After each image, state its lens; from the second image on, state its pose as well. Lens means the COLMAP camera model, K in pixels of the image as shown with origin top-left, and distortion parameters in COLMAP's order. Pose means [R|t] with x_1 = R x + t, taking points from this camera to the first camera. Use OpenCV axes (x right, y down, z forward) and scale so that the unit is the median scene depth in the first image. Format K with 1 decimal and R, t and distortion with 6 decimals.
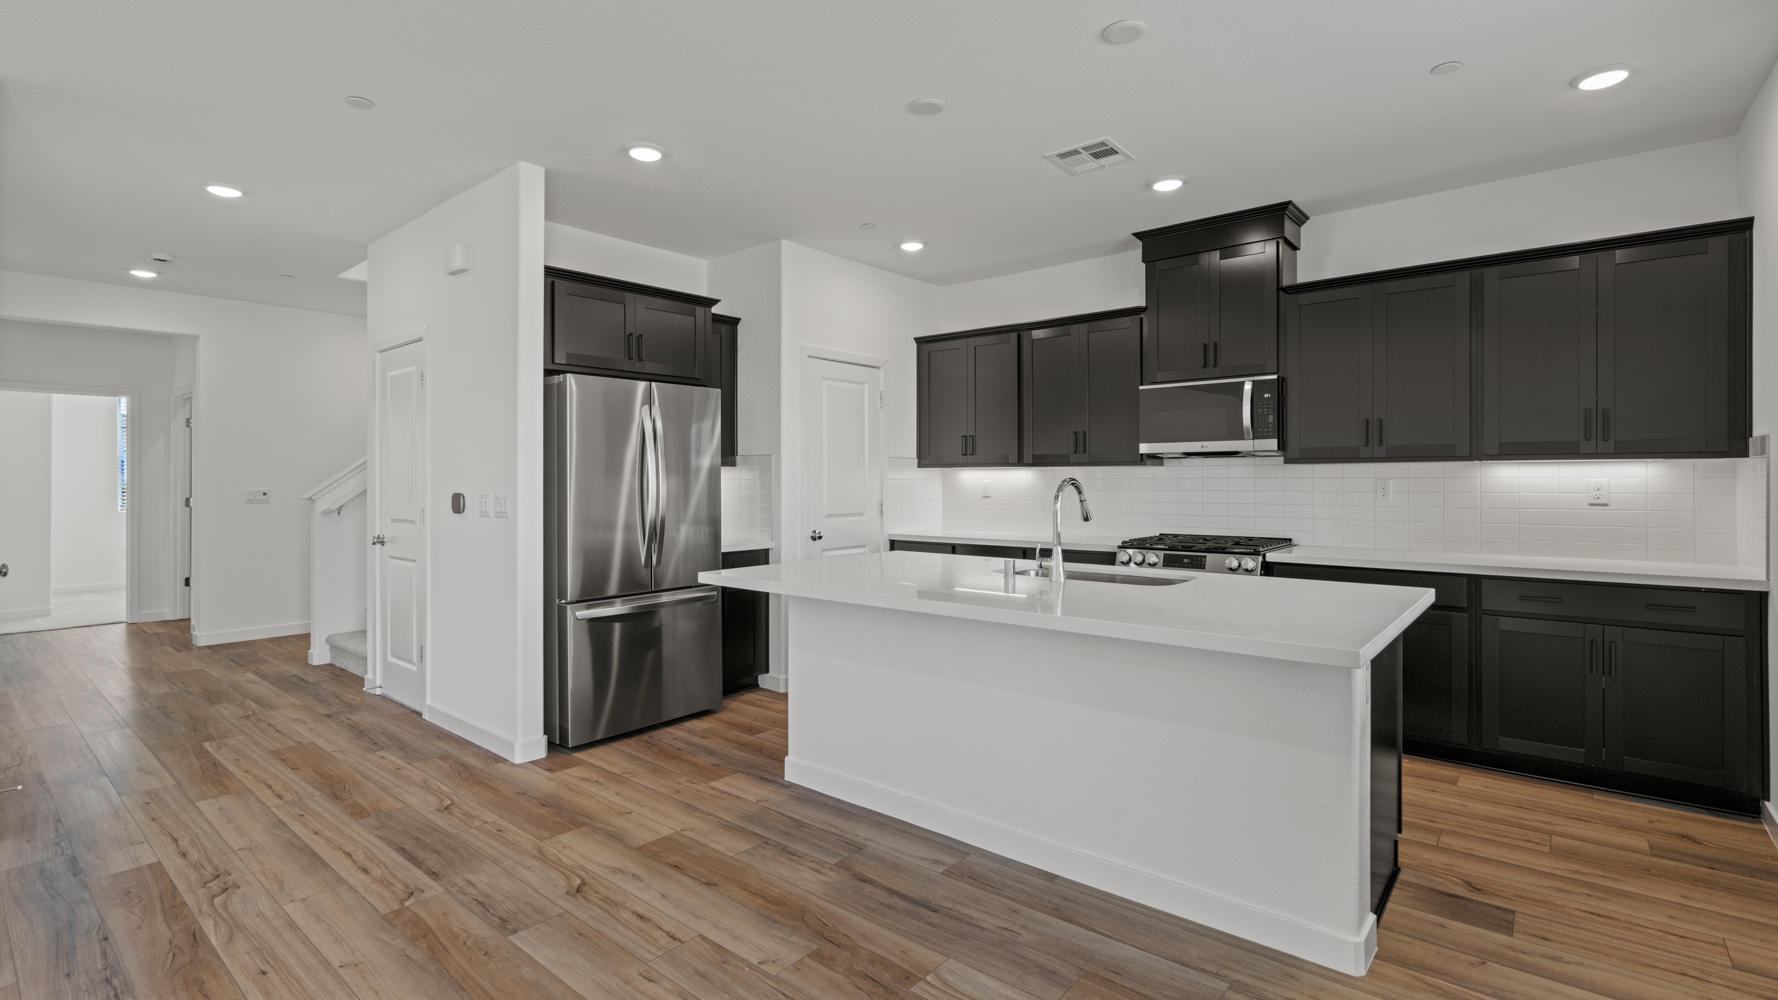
lens RADIAL K [[809.8, 0, 884.0], [0, 809.8, 481.9], [0, 0, 1]] dist [-0.001587, 0.000901]
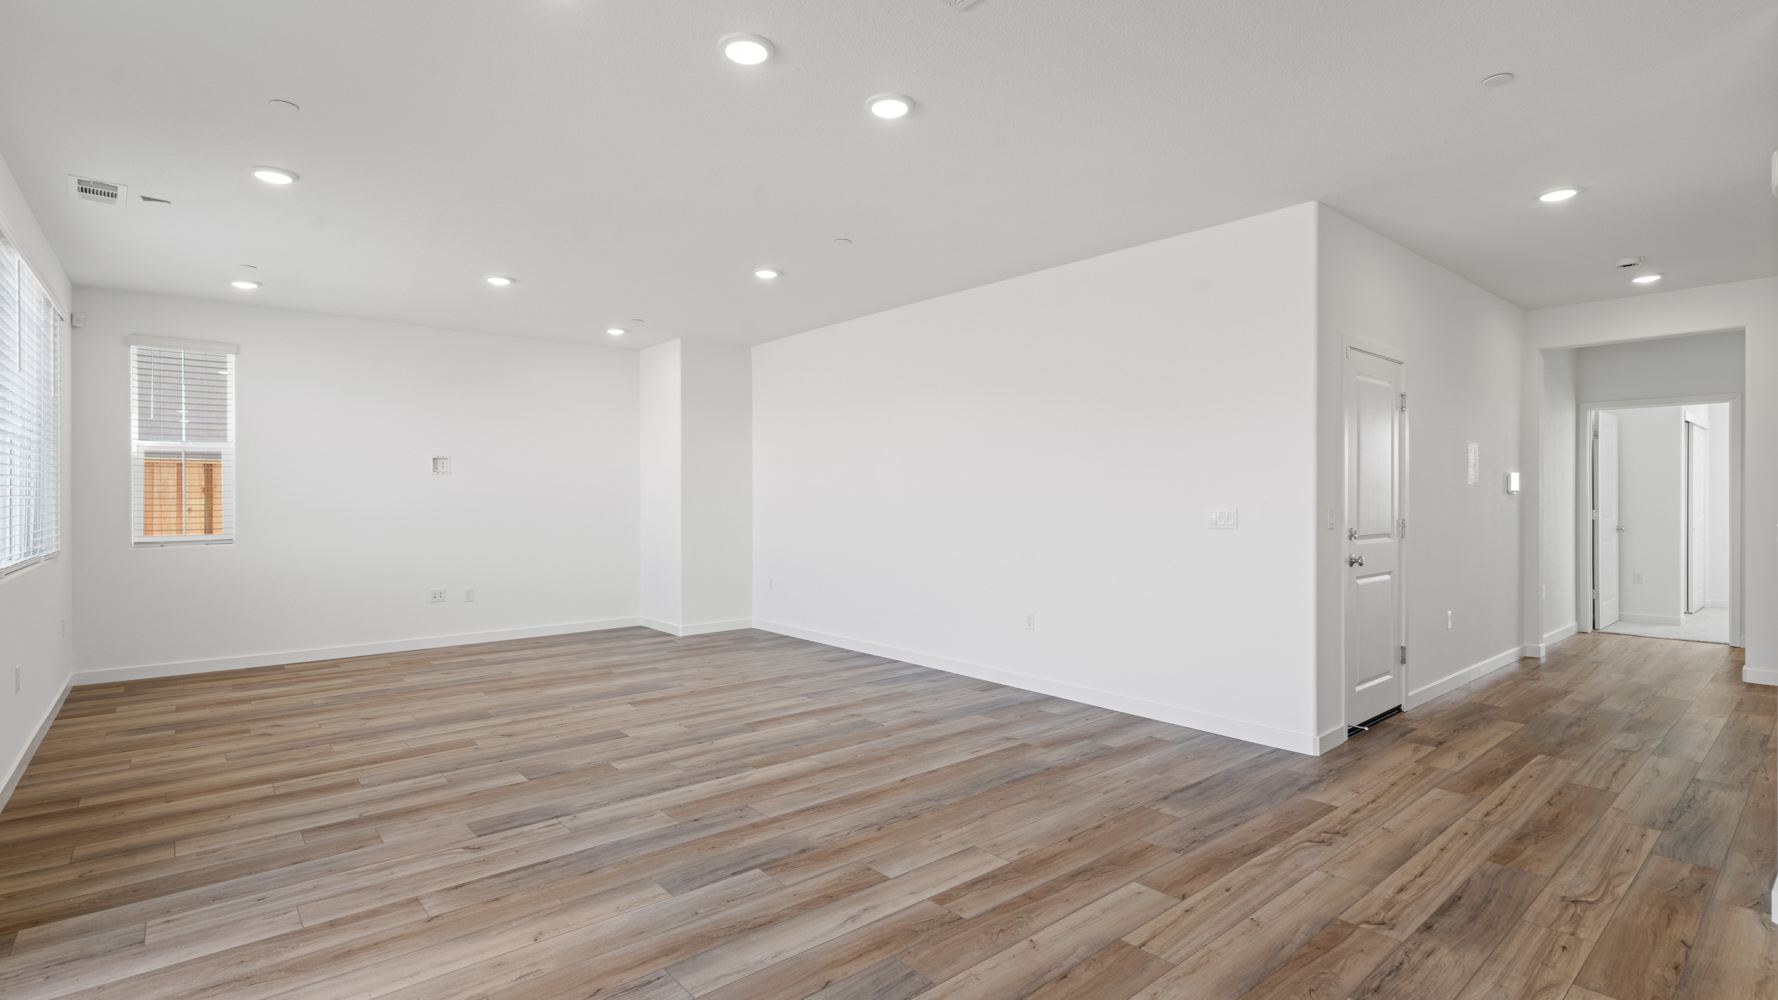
lens RADIAL K [[834.6, 0, 889.0], [0, 834.6, 500.0], [0, 0, 1]] dist [0.001051, 0.000347]
pose [[-0.163645, 0.008451, -0.986483, 0.357568], [0.000421, 0.999964, 0.008497, -0.003293], [0.986519, 0.000975, -0.163642, 0.426498]]
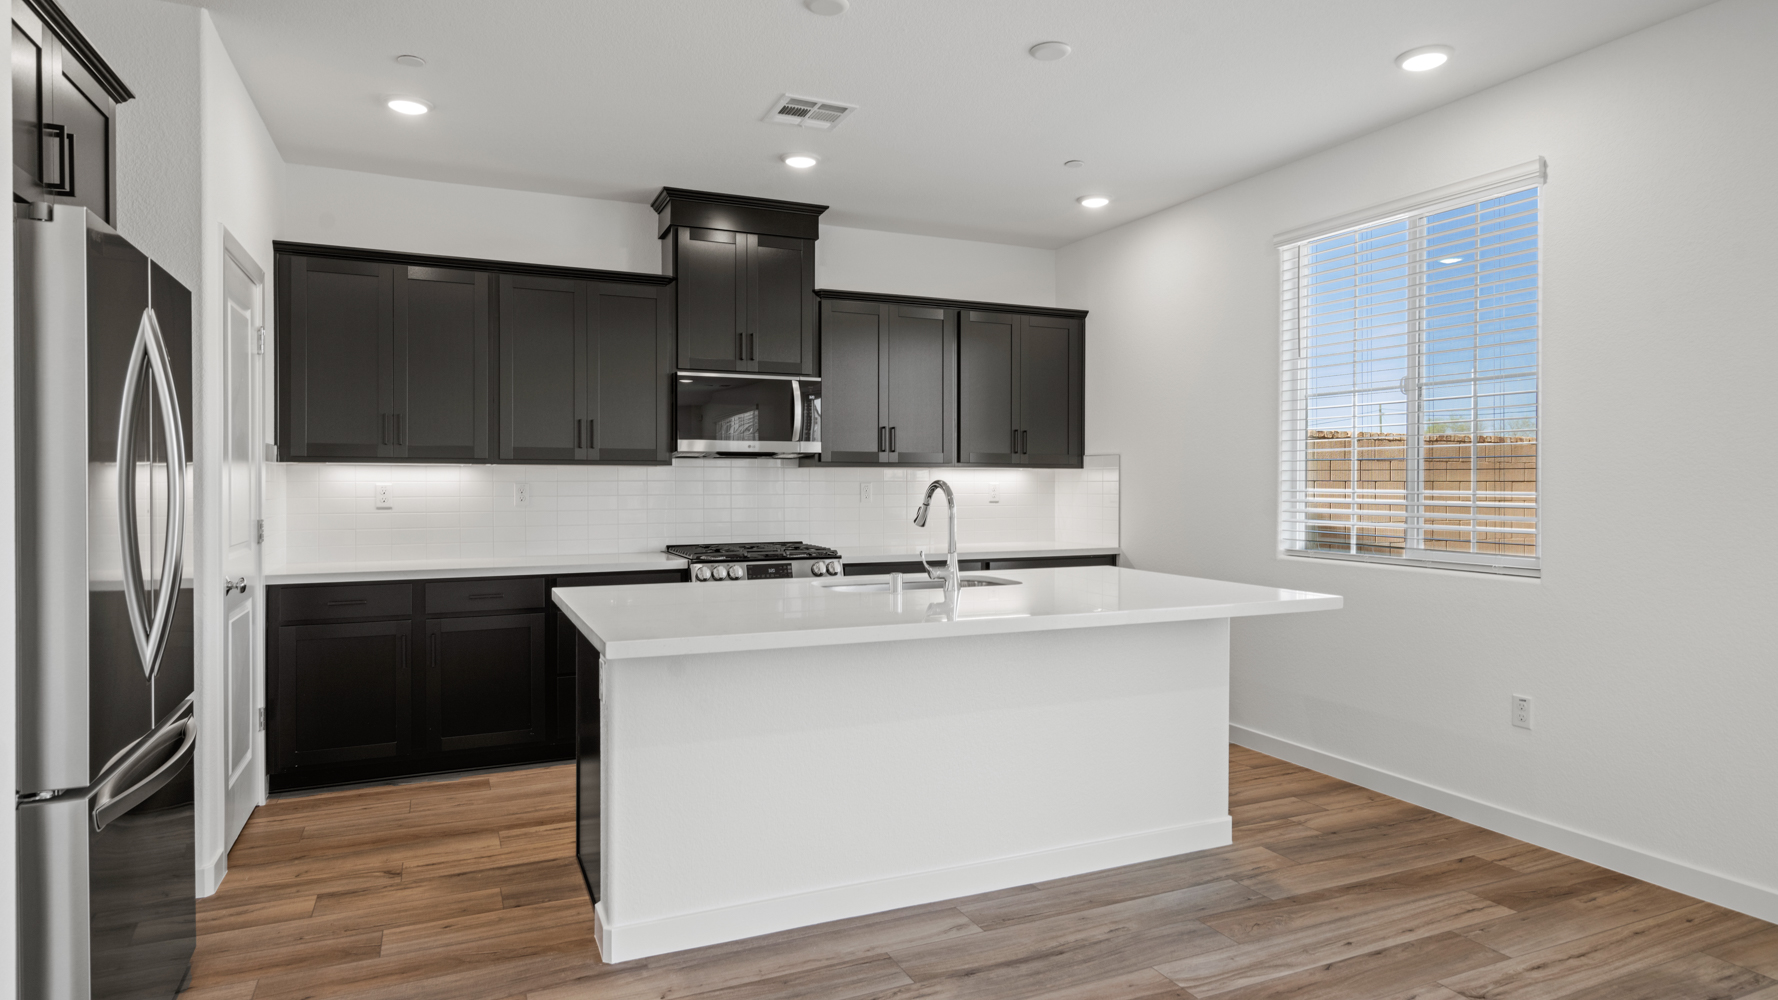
lens RADIAL K [[990.6, 0, 889.0], [0, 990.6, 500.0], [0, 0, 1]] dist [0.007215, 0.000855]
pose [[0.435705, -0.015583, 0.899955, -0.711326], [0.001710, 0.999863, 0.016485, -0.001360], [-0.900088, -0.005644, 0.435672, 0.477202]]
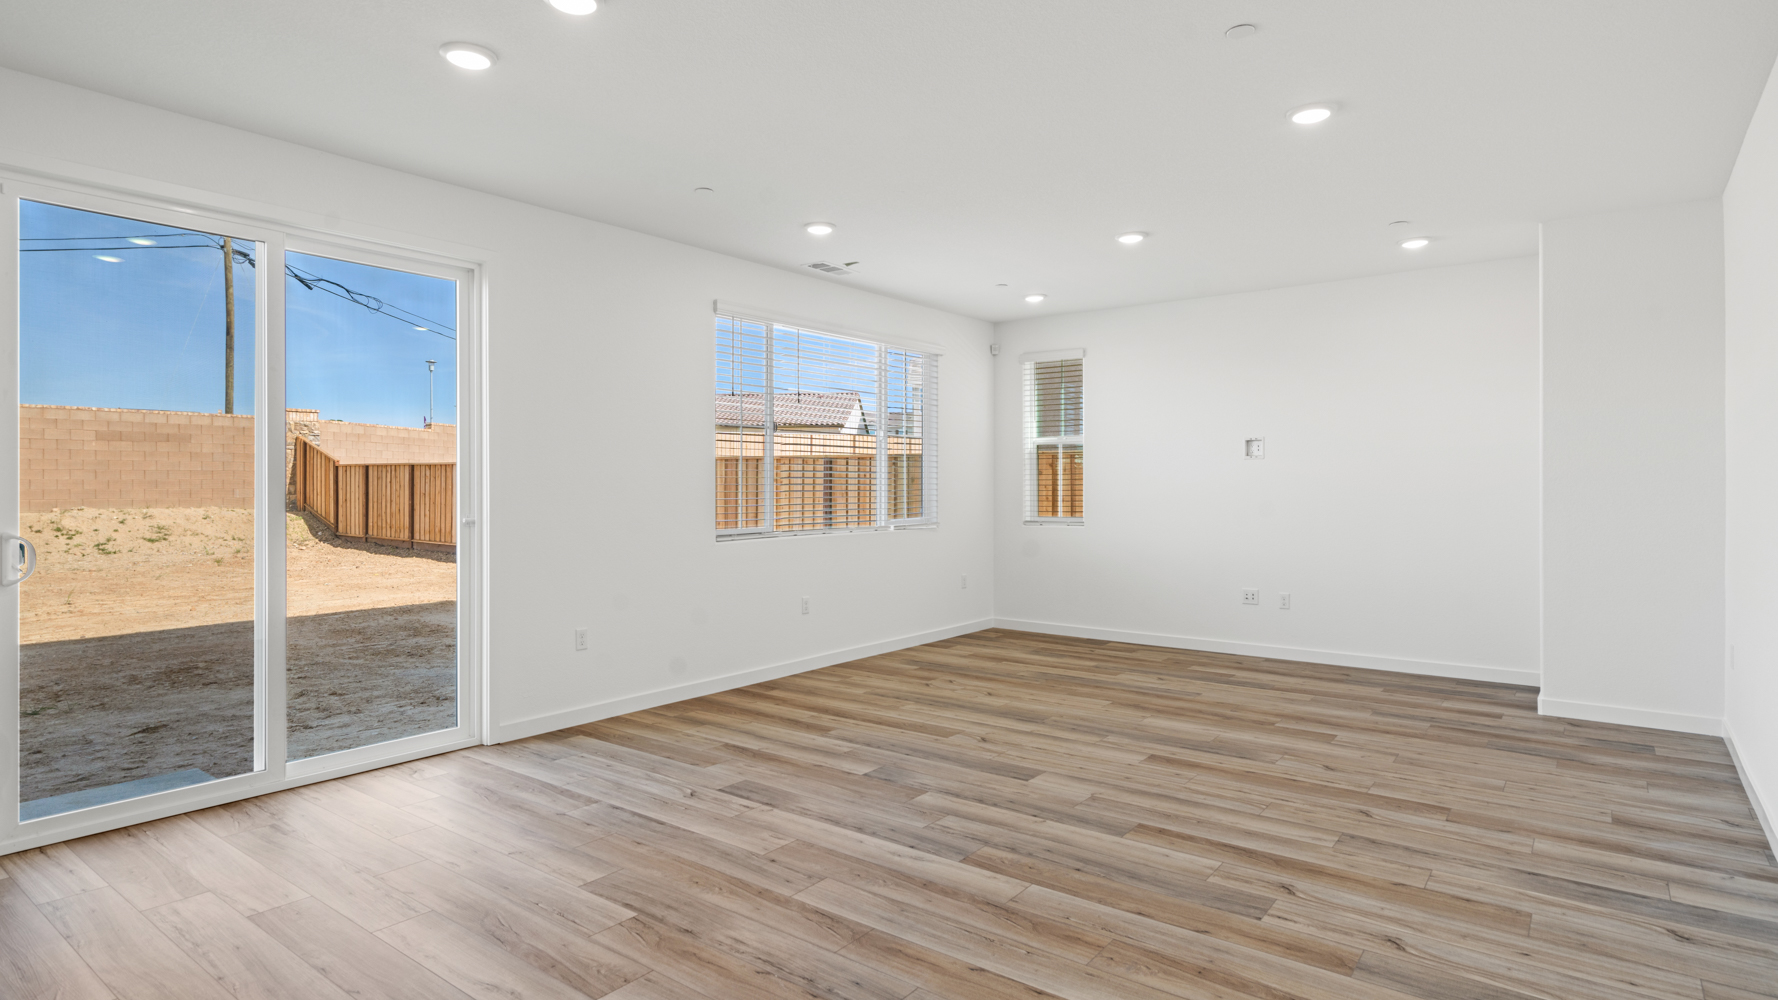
lens RADIAL K [[931.0, 0, 889.0], [0, 931.0, 500.0], [0, 0, 1]] dist [0.000909, 0.000283]
pose [[-0.999100, 0.006731, -0.041876, -0.620951], [0.006017, 0.999835, 0.017149, -0.000225], [0.041985, 0.016882, -0.998976, 0.968463]]
